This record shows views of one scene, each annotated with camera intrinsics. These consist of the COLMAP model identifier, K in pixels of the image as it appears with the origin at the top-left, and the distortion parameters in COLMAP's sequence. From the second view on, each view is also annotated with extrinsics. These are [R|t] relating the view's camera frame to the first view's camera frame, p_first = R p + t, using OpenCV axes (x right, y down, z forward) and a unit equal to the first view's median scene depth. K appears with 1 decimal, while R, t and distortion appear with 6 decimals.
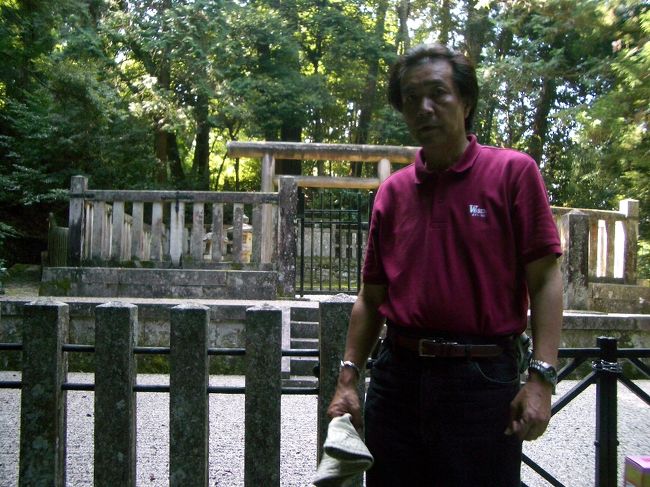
lens RADIAL K [[673.3, 0, 325.0], [0, 673.3, 243.5], [0, 0, 1]] dist [-0.246998, 0.318020]
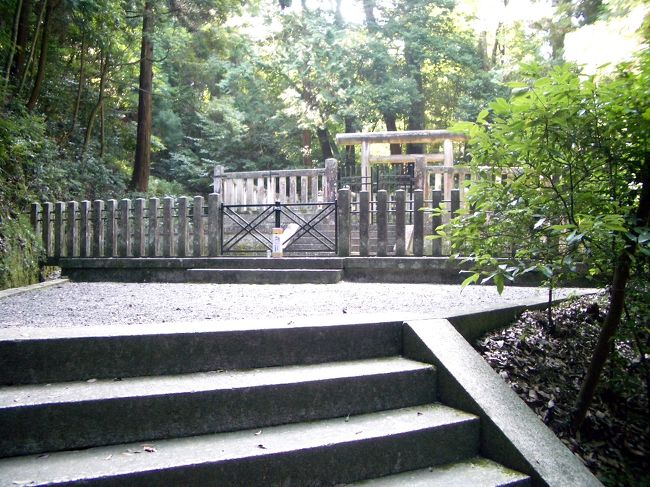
lens RADIAL K [[668.3, 0, 325.0], [0, 668.3, 243.5], [0, 0, 1]] dist [-0.248621, 0.310926]
pose [[0.950510, -0.023752, -0.309784, 0.460795], [0.034234, 0.999009, 0.028445, 0.069485], [0.308802, -0.037643, 0.950381, -0.651935]]
